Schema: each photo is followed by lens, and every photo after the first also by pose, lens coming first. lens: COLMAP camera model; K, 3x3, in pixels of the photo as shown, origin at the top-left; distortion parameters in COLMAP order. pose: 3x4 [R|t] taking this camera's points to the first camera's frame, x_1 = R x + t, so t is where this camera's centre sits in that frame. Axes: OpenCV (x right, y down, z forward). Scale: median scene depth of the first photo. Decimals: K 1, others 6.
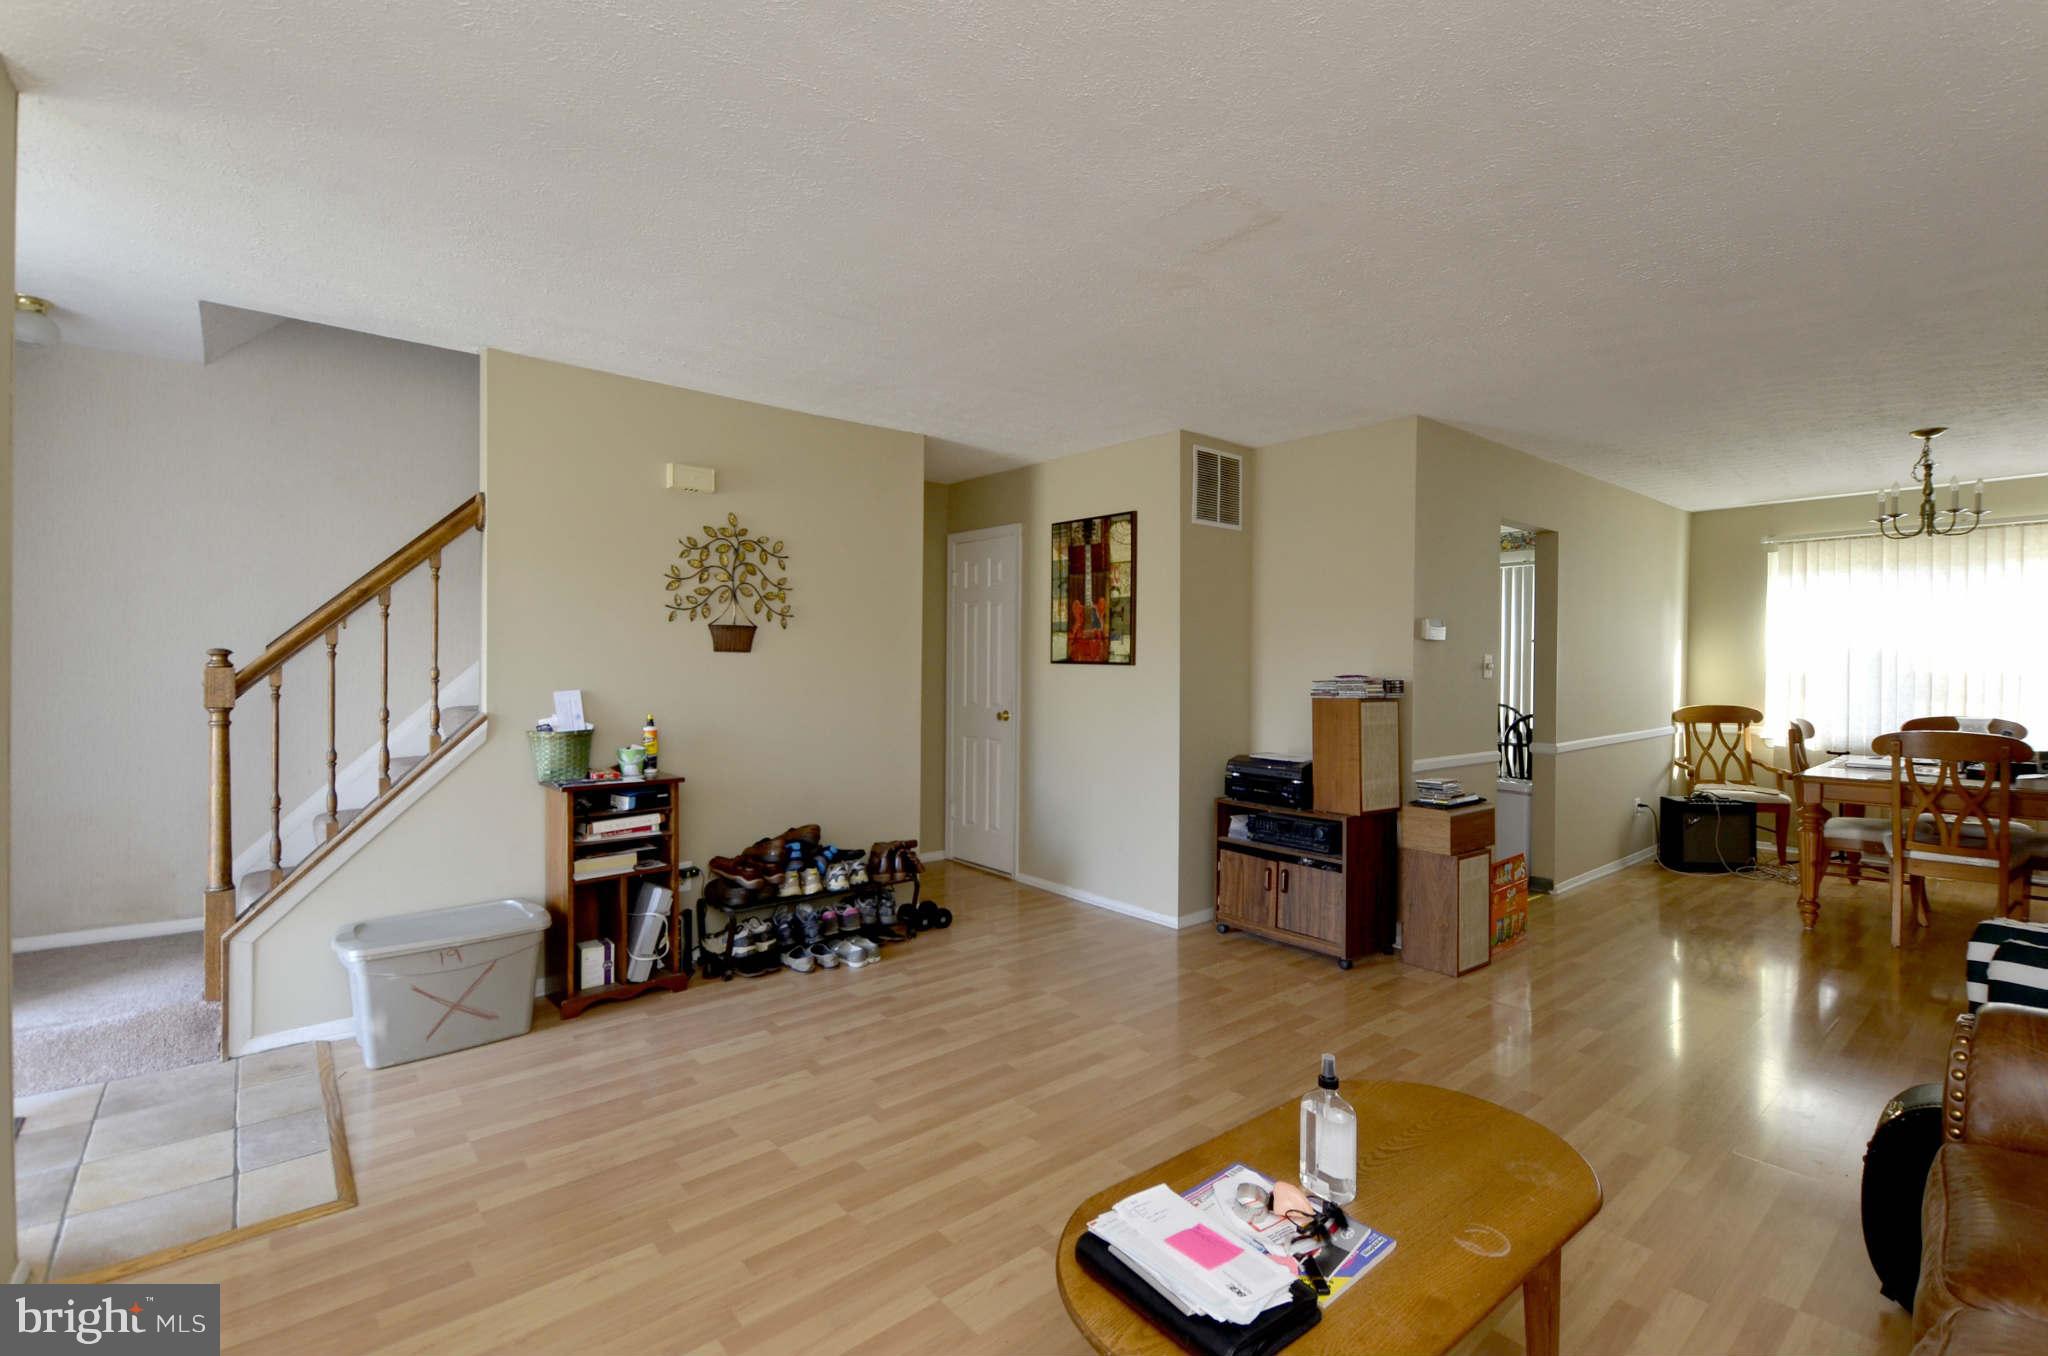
lens RADIAL K [[911.7, 0, 1017.4], [0, 911.7, 683.6], [0, 0, 1]] dist [0.020944, -0.016528]
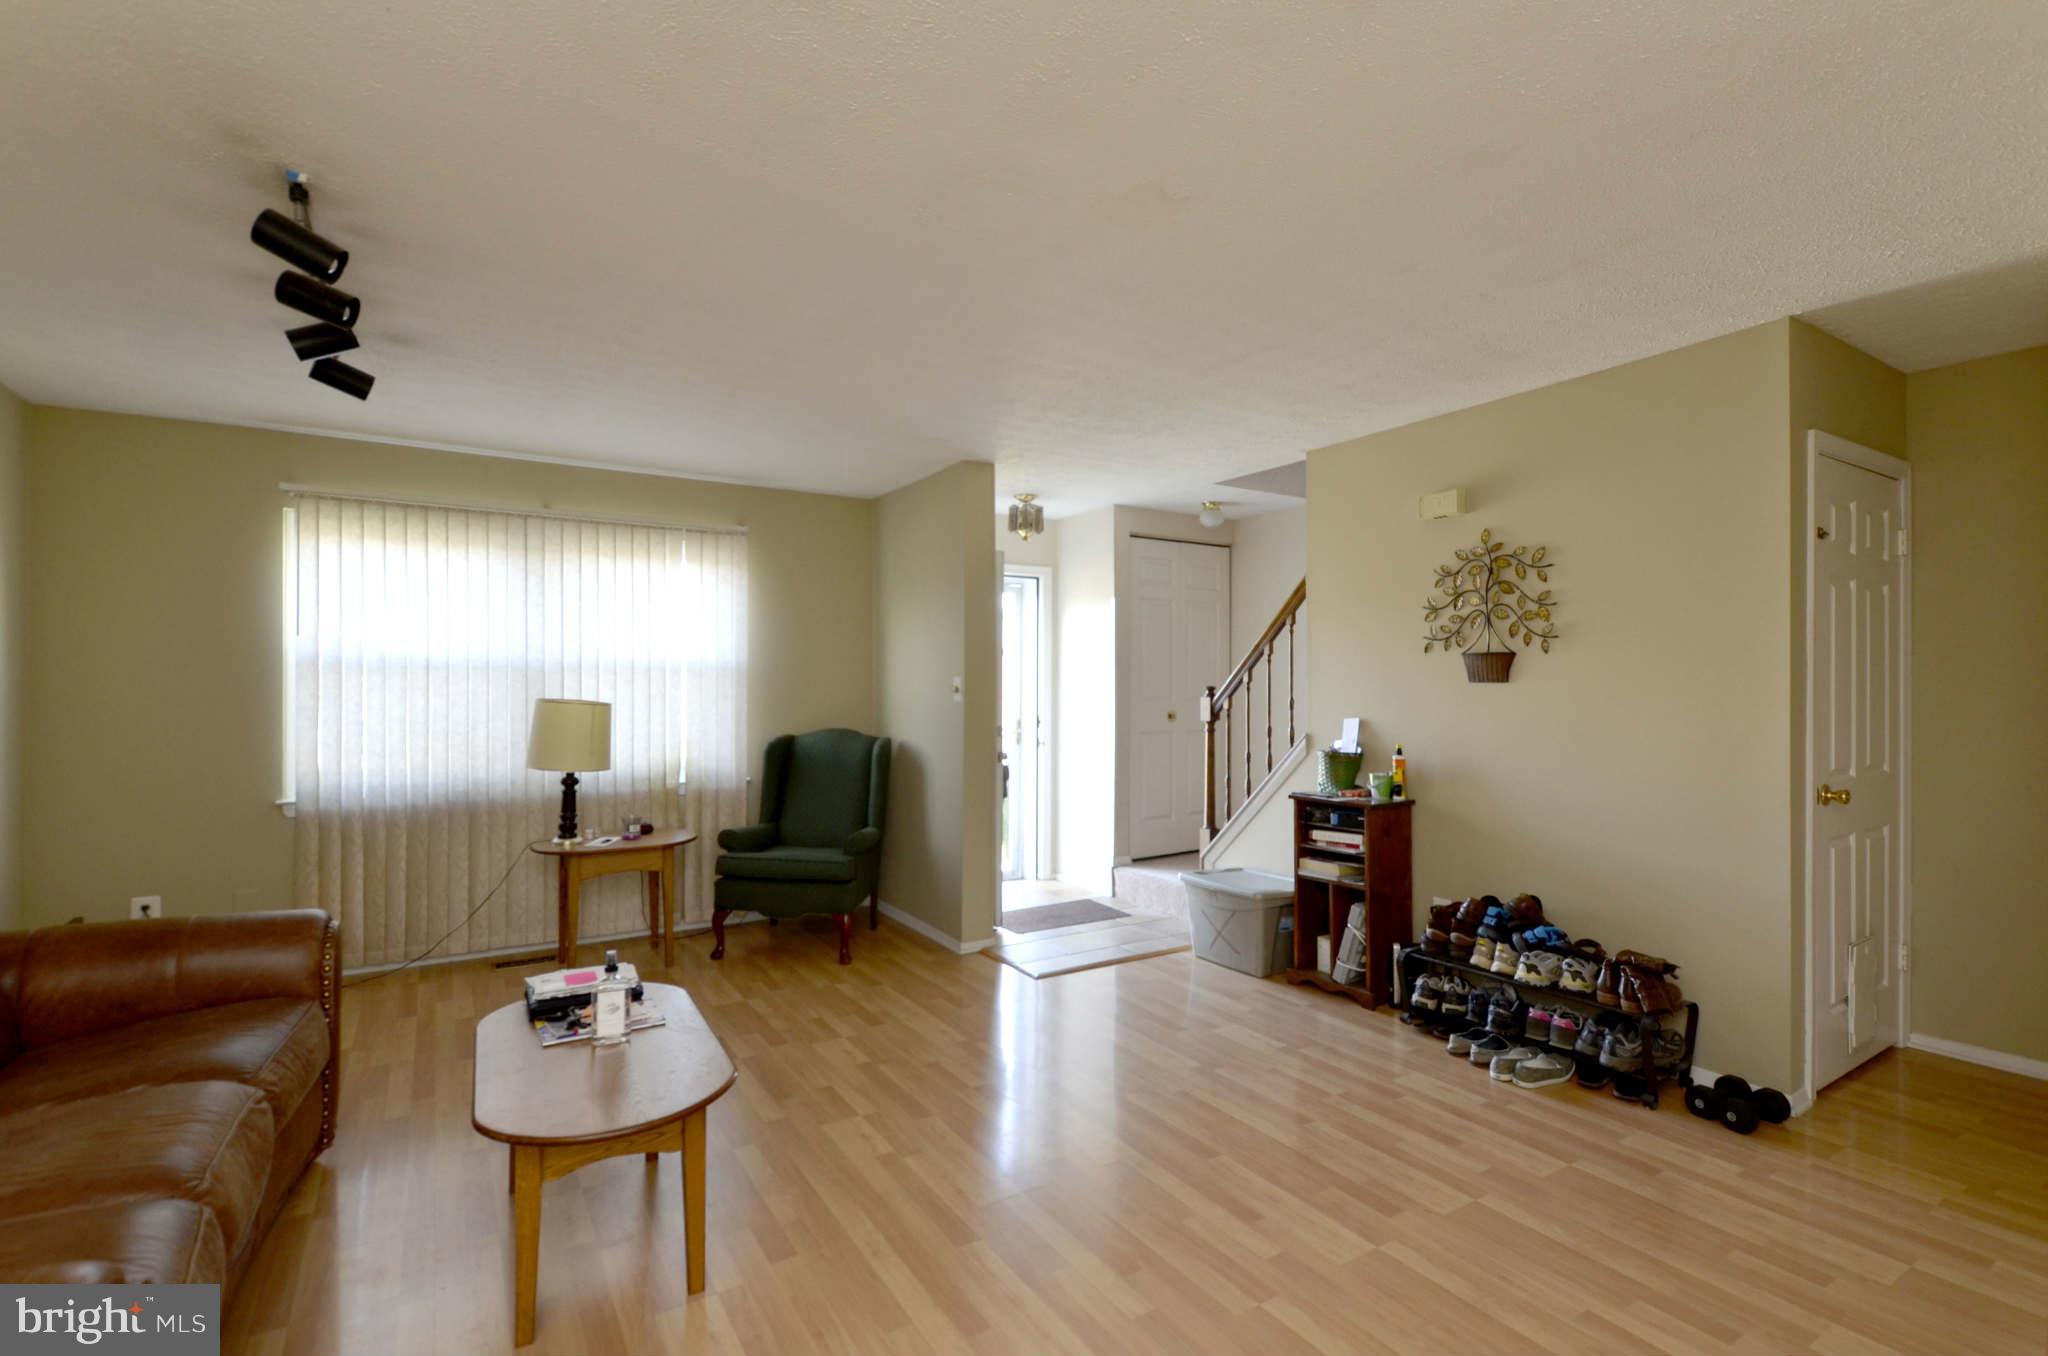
lens RADIAL K [[911.7, 0, 1017.4], [0, 911.7, 683.6], [0, 0, 1]] dist [0.020944, -0.016528]
pose [[-0.138436, -0.003378, -0.990366, 0.668023], [-0.011654, 0.999931, -0.001782, -0.027170], [0.990303, 0.011295, -0.138466, 0.685412]]
